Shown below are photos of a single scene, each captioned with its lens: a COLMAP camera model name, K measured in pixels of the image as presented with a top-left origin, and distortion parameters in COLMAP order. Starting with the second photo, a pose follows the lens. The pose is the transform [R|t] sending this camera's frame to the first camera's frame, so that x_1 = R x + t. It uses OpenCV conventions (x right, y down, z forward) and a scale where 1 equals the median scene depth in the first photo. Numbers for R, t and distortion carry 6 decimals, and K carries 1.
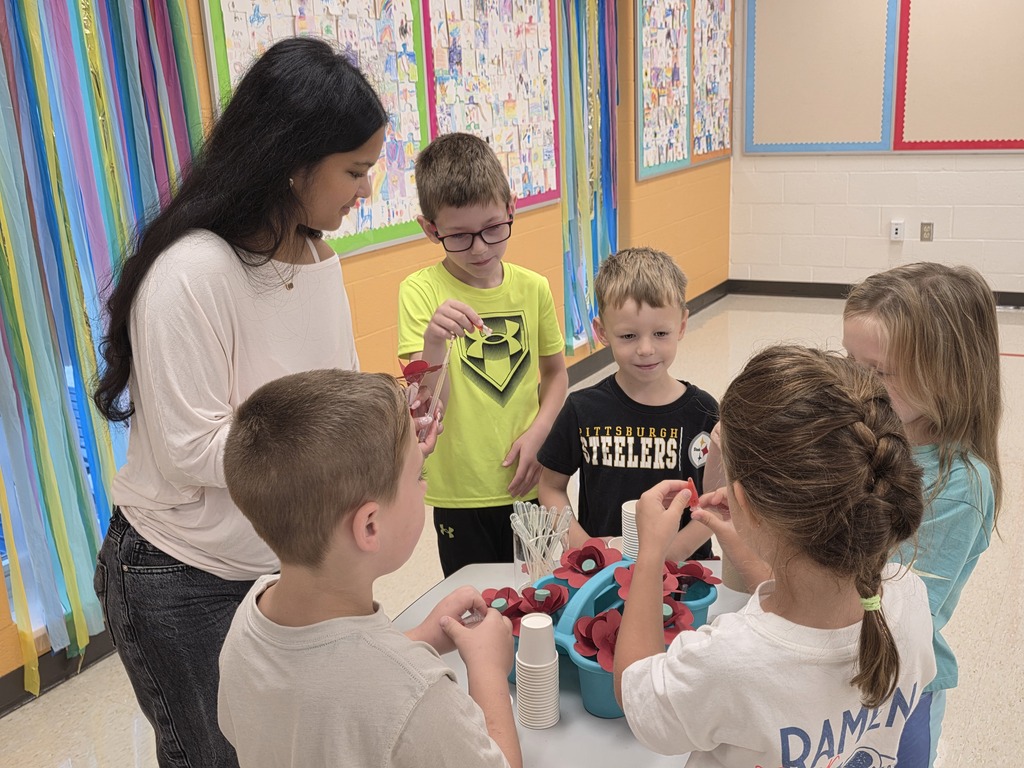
lens RADIAL K [[1046.7, 0, 512.1], [0, 1046.7, 381.9], [0, 0, 1]] dist [0.032076, 0.000000]
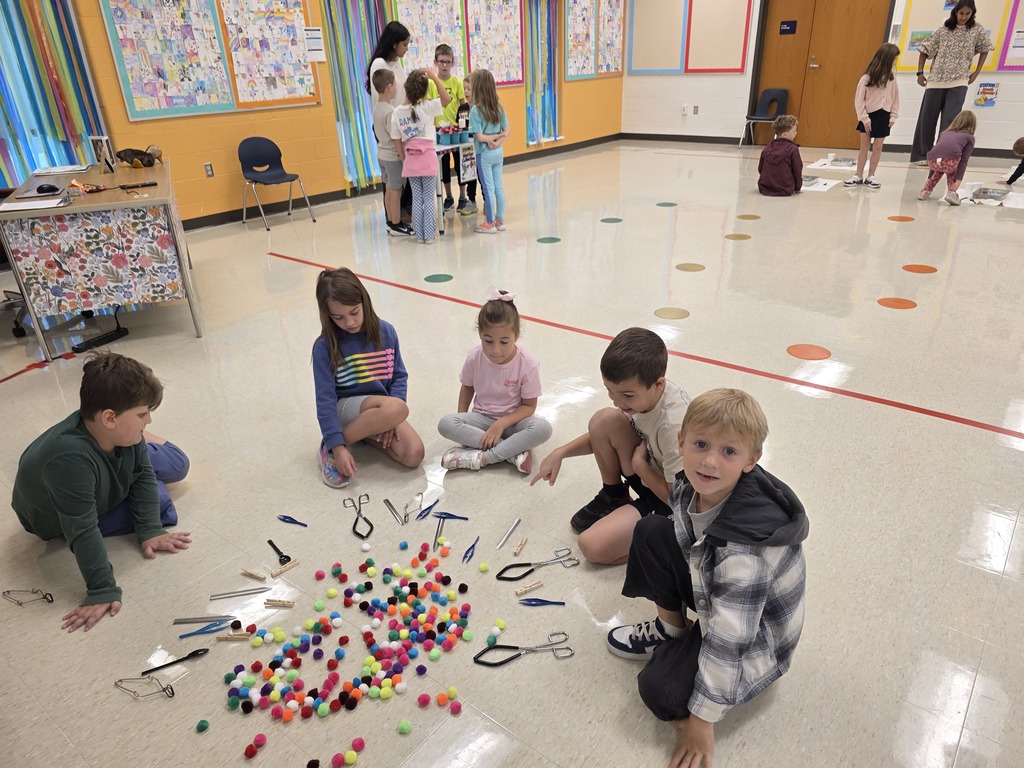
lens RADIAL K [[681.9, 0, 517.5], [0, 681.9, 387.5], [0, 0, 1]] dist [0.007797, -0.017954]
pose [[0.988989, 0.078463, -0.125476, 0.268253], [-0.054002, 0.980751, 0.187649, 0.228868], [0.137785, -0.178807, 0.974189, -0.747319]]
